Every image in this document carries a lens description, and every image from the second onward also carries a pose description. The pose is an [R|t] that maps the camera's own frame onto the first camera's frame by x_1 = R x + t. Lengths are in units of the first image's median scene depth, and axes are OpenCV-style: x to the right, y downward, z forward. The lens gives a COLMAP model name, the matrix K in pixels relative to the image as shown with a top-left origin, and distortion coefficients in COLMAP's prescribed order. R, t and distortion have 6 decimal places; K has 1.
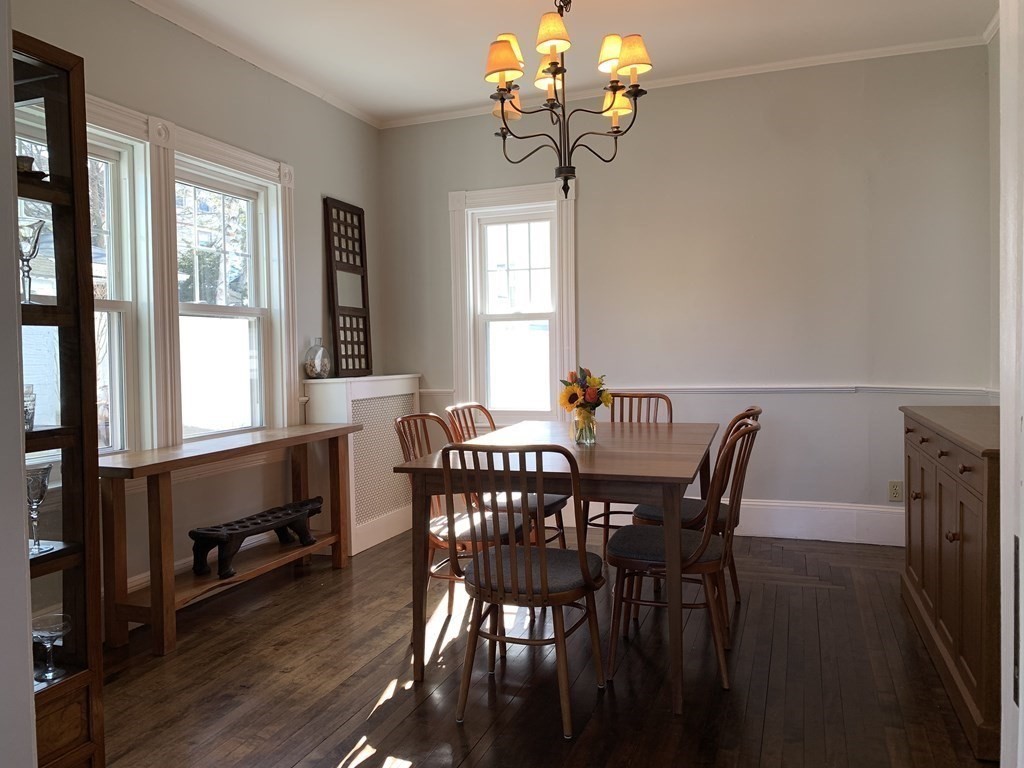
lens RADIAL K [[781.2, 0, 512.6], [0, 781.2, 371.1], [0, 0, 1]] dist [0.007009, 0.006048]
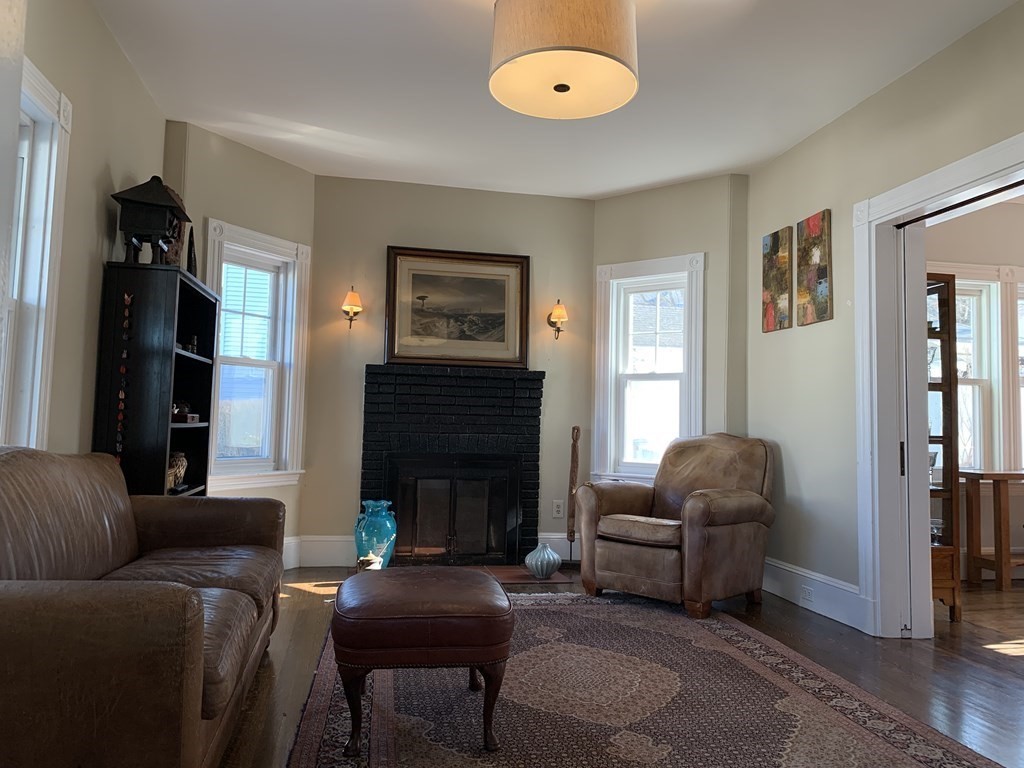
lens RADIAL K [[785.5, 0, 507.3], [0, 785.5, 362.8], [0, 0, 1]] dist [0.025863, -0.006504]
pose [[0.516482, -0.035086, -0.855579, 0.741603], [-0.055805, 0.995657, -0.074517, 0.100731], [0.854478, 0.086232, 0.512281, -1.272062]]
